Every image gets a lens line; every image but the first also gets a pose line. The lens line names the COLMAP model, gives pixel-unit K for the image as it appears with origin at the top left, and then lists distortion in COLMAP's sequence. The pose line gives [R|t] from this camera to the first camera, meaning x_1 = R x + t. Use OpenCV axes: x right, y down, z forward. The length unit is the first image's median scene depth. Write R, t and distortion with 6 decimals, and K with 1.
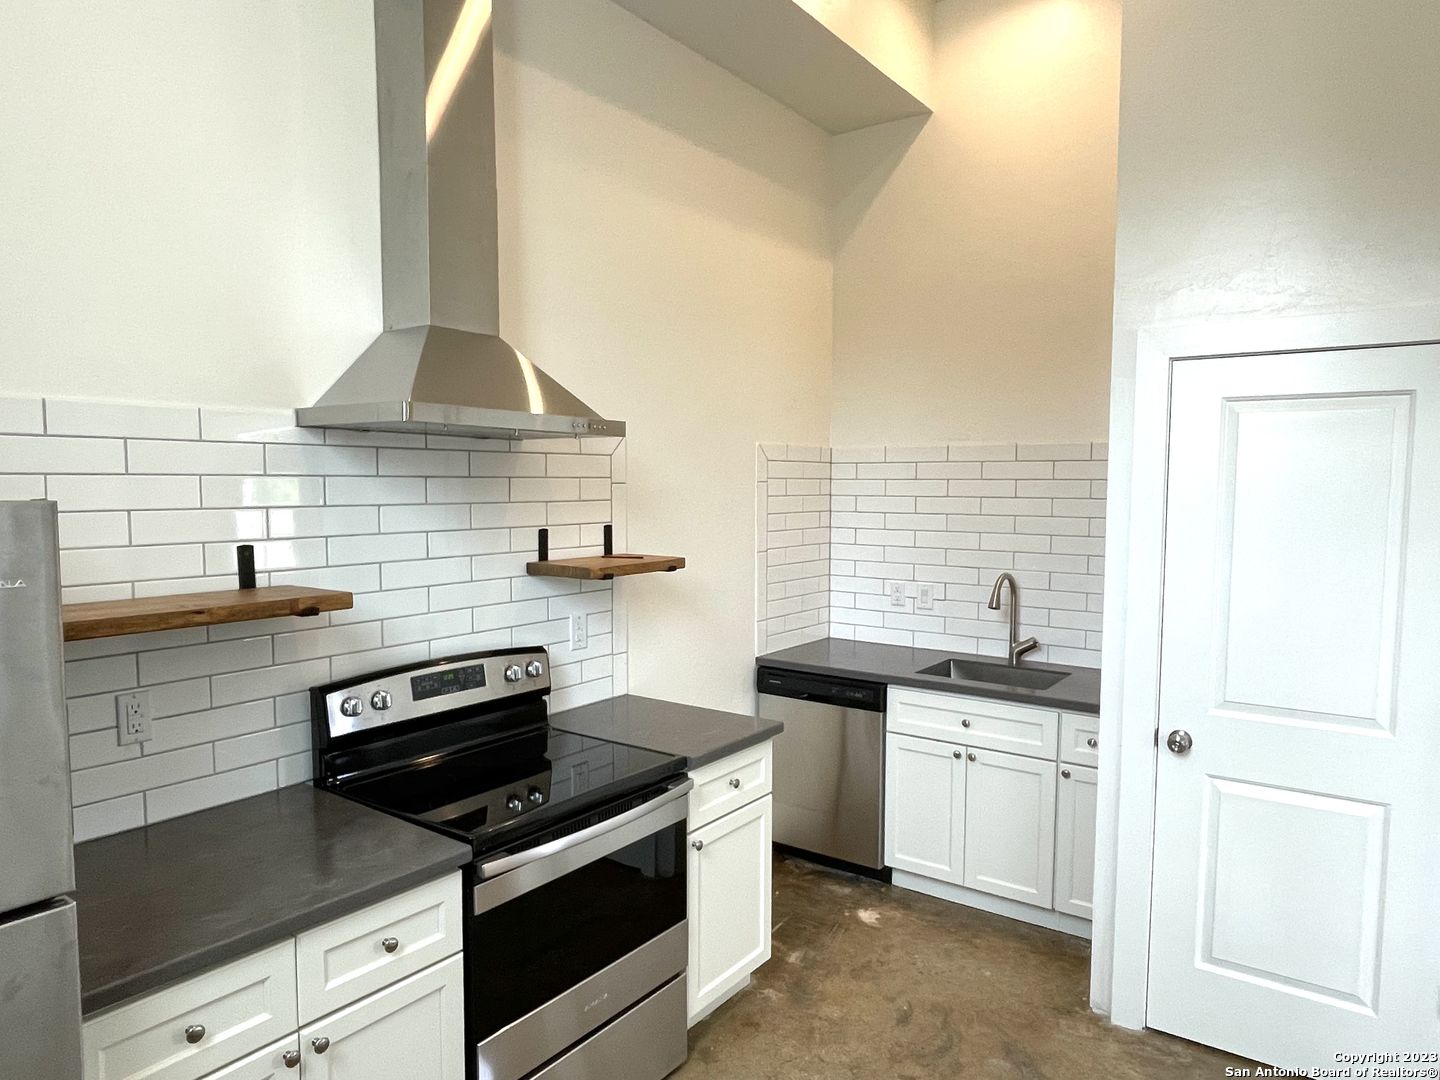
lens RADIAL K [[935.8, 0, 717.8], [0, 935.8, 537.7], [0, 0, 1]] dist [-0.006867, -0.002678]
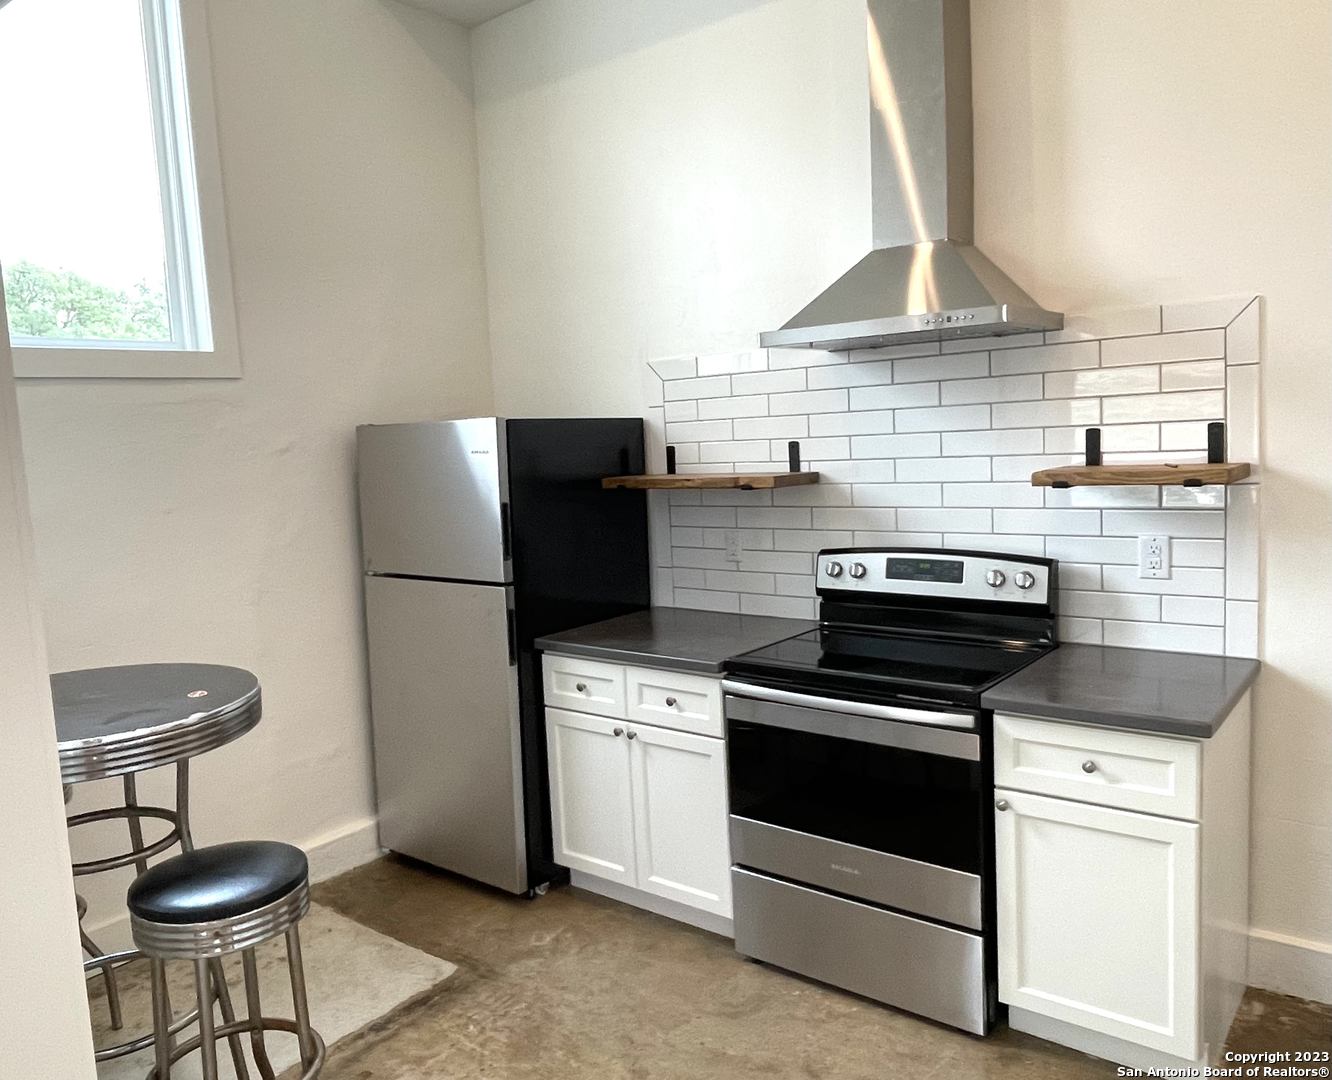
lens RADIAL K [[1002.0, 0, 664.2], [0, 1002.0, 540.9], [0, 0, 1]] dist [0.010404, 0.002154]
pose [[-0.055999, 0.095781, -0.993826, 0.868223], [-0.014697, 0.995201, 0.096741, 0.011483], [0.998323, 0.020024, -0.054323, 0.745643]]
